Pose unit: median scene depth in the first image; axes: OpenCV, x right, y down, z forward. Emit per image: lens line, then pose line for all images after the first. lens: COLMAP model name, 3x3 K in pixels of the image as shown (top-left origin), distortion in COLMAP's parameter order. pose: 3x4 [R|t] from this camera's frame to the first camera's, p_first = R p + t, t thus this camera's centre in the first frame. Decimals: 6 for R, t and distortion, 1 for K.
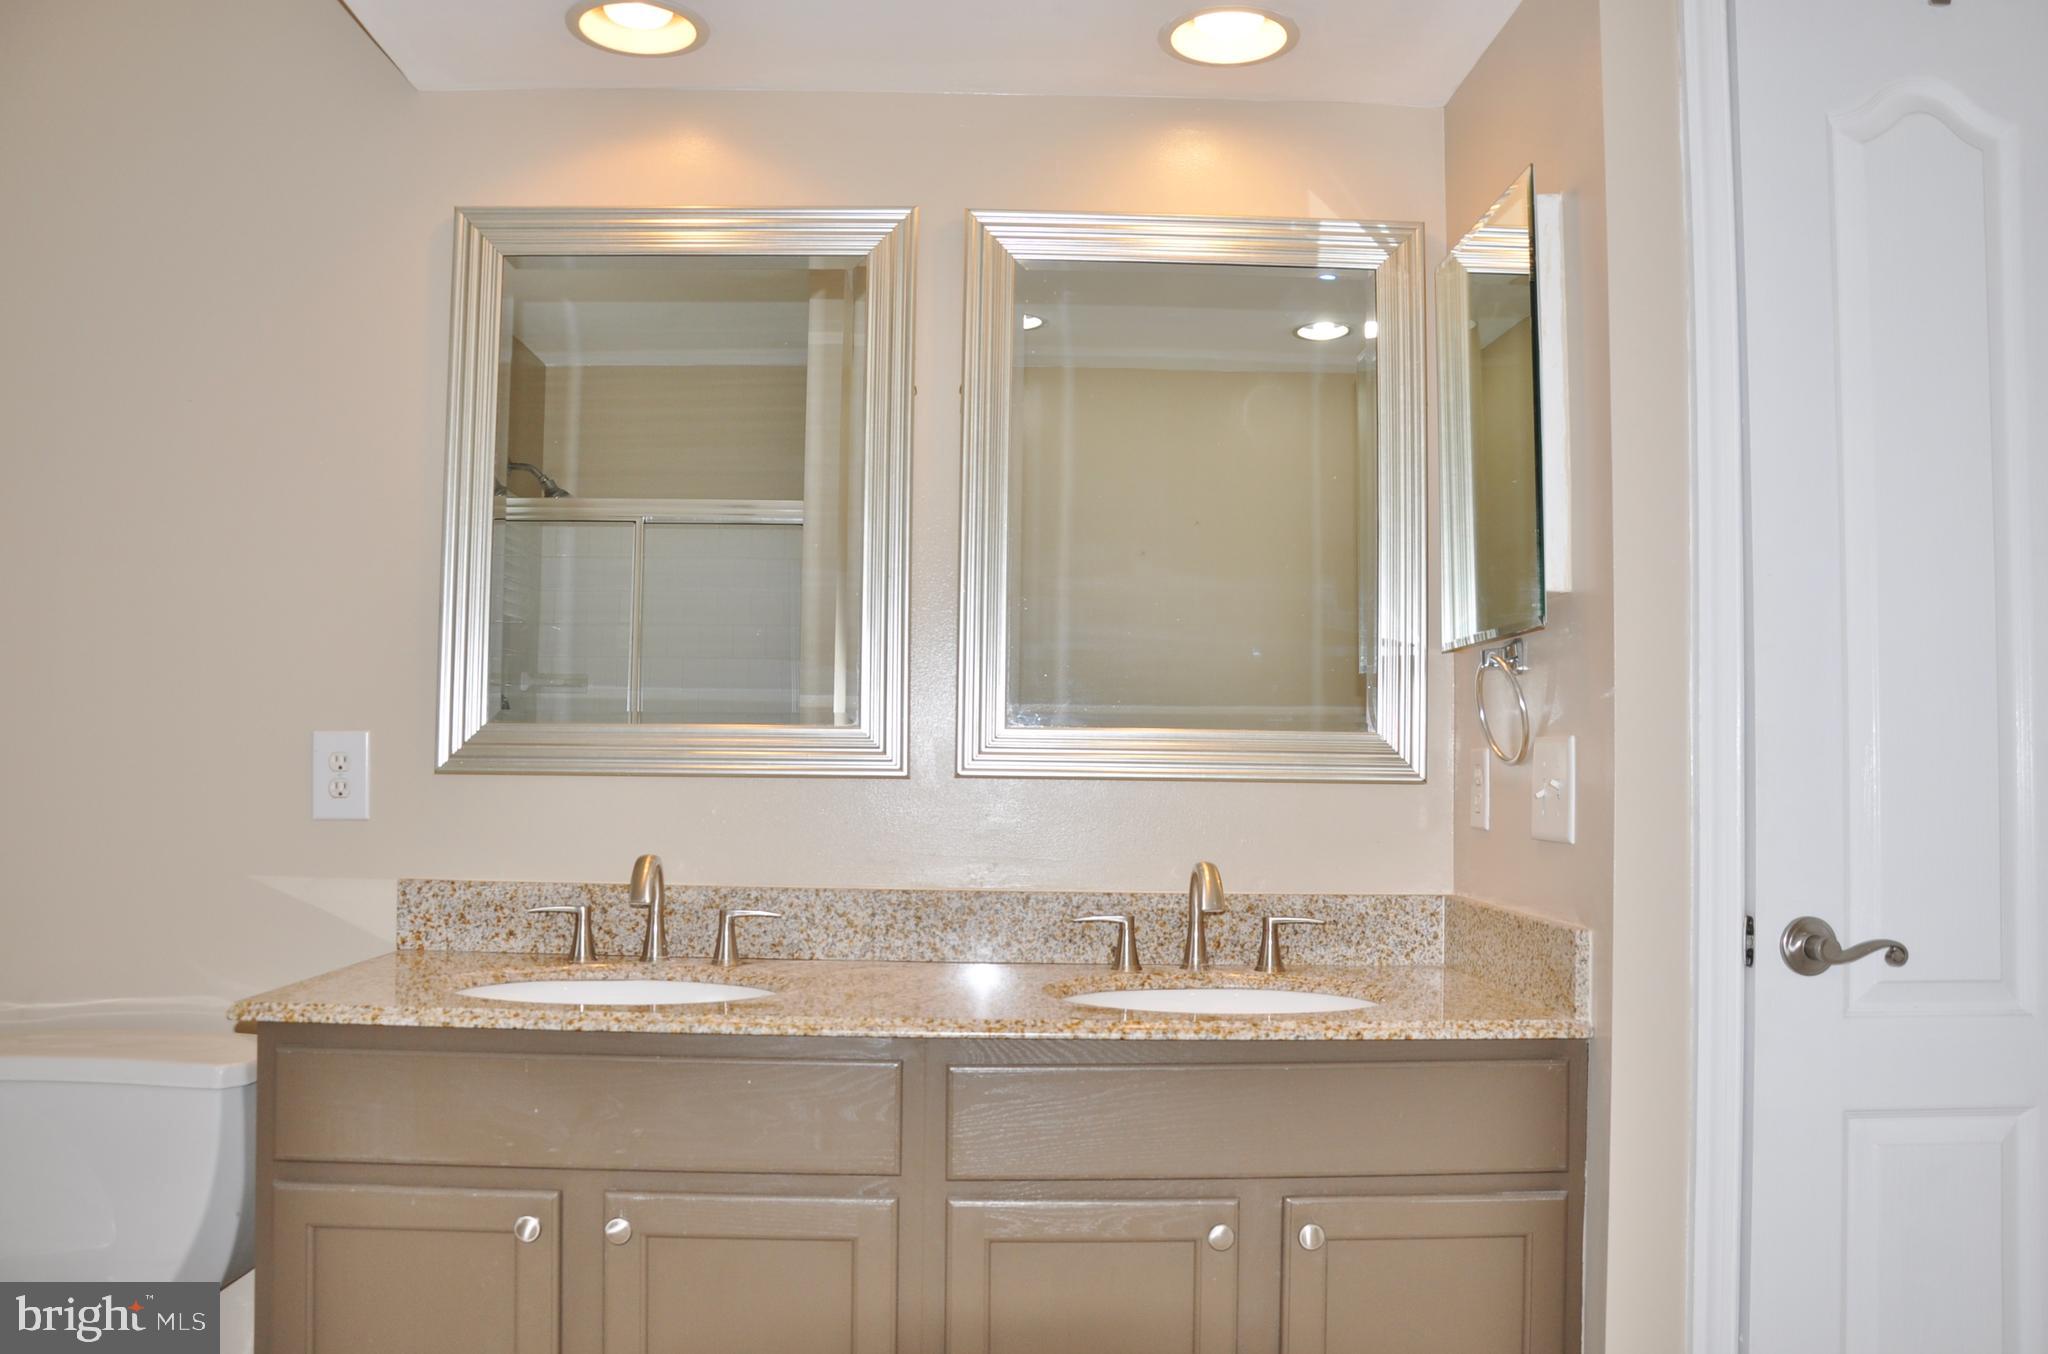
lens RADIAL K [[1623.6, 0, 1023.4], [0, 1623.6, 680.7], [0, 0, 1]] dist [-0.129784, 0.099726]
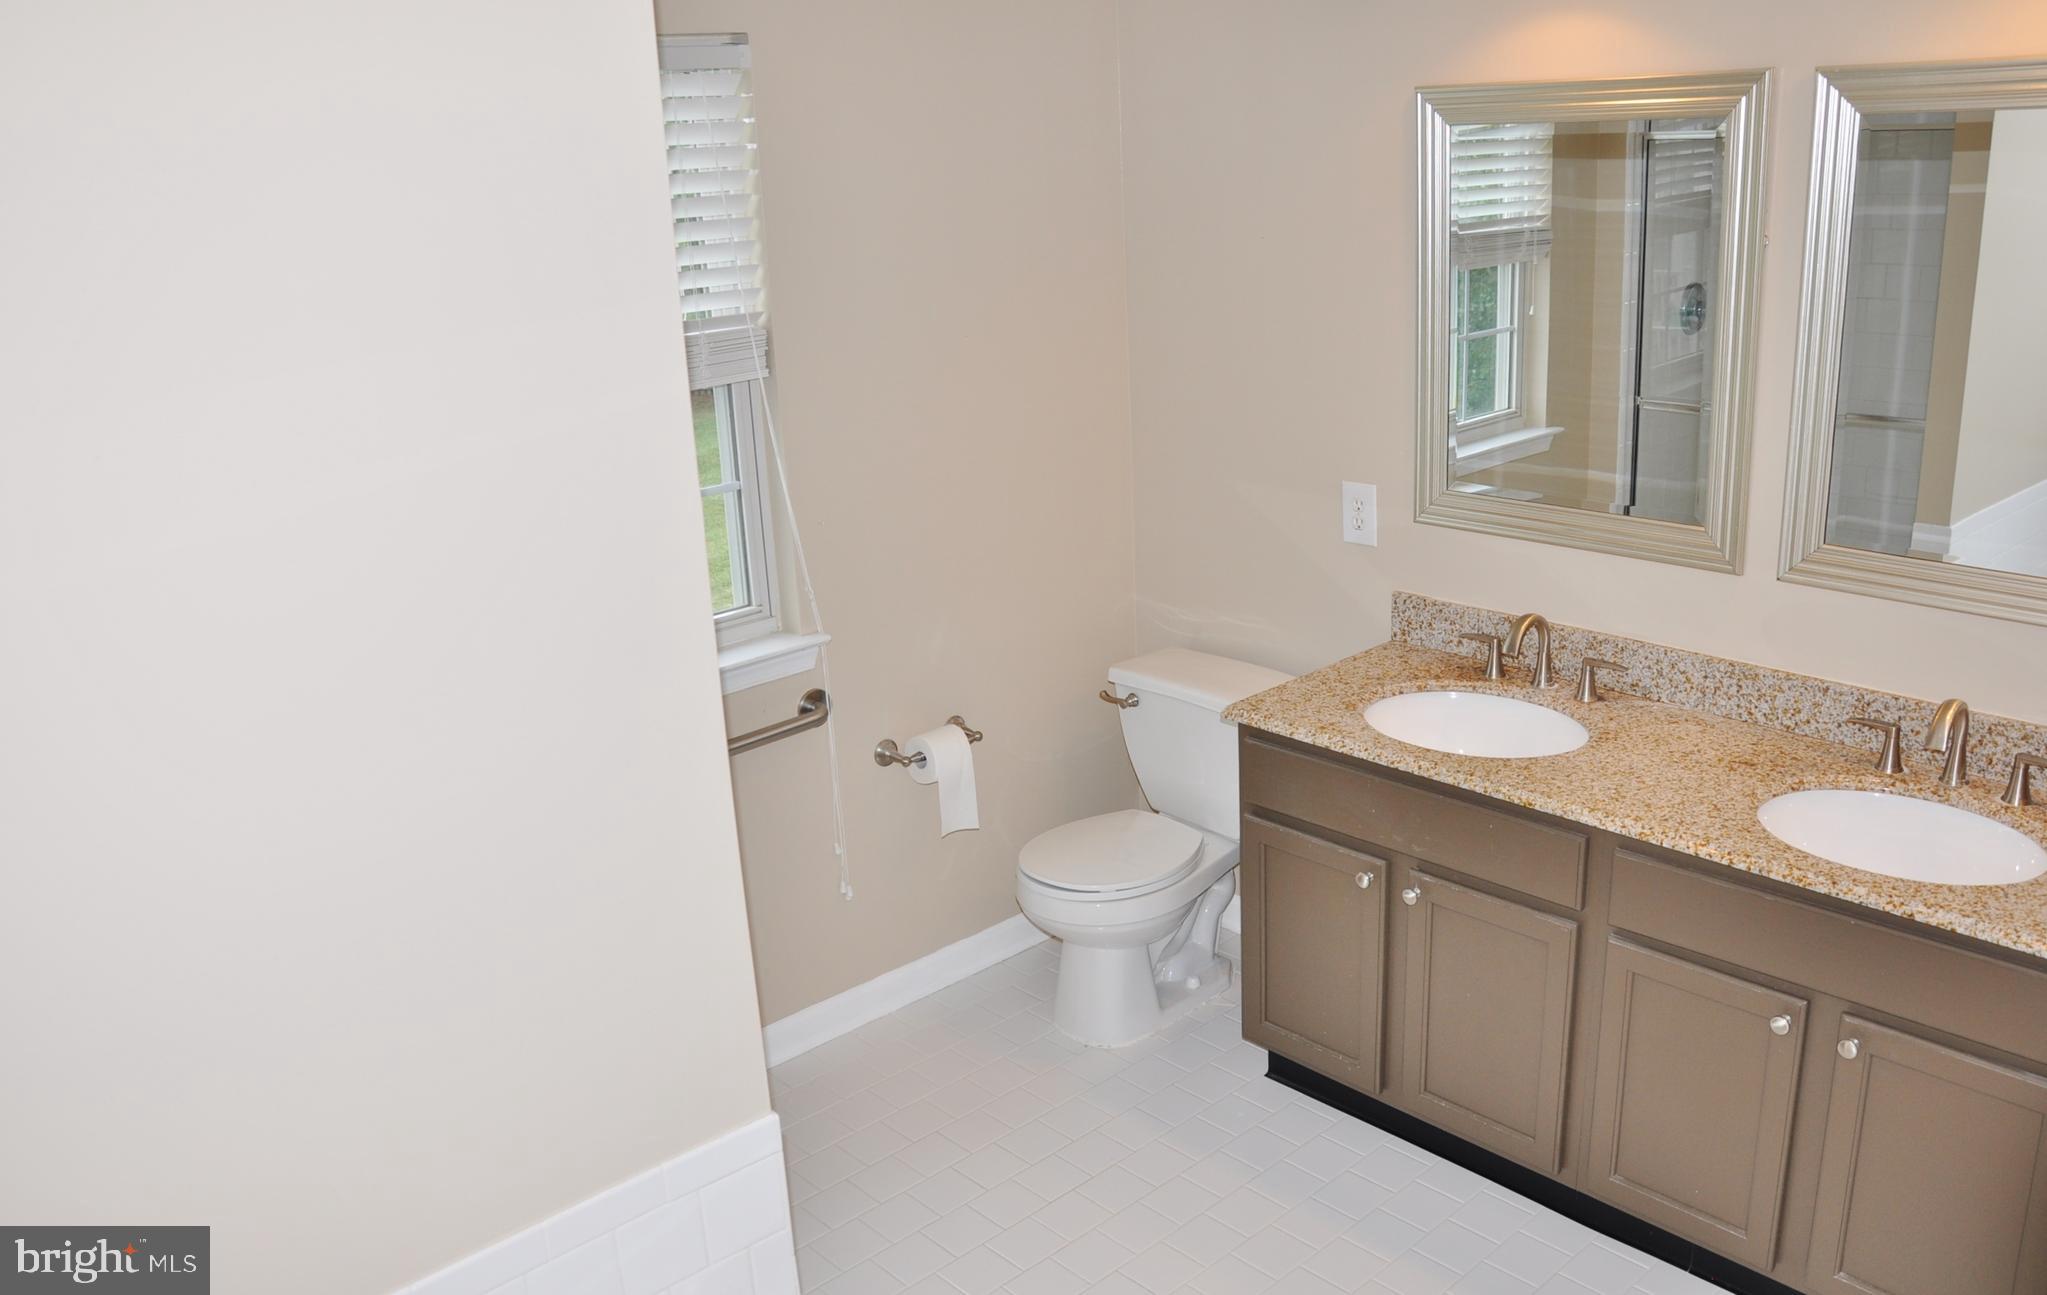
lens RADIAL K [[1640.4, 0, 1030.2], [0, 1640.4, 645.7], [0, 0, 1]] dist [-0.055506, 0.011226]
pose [[0.662756, 0.166783, -0.730026, 0.472583], [0.101271, 0.945963, 0.308056, -0.316614], [0.741956, -0.278097, 0.610053, -0.142430]]
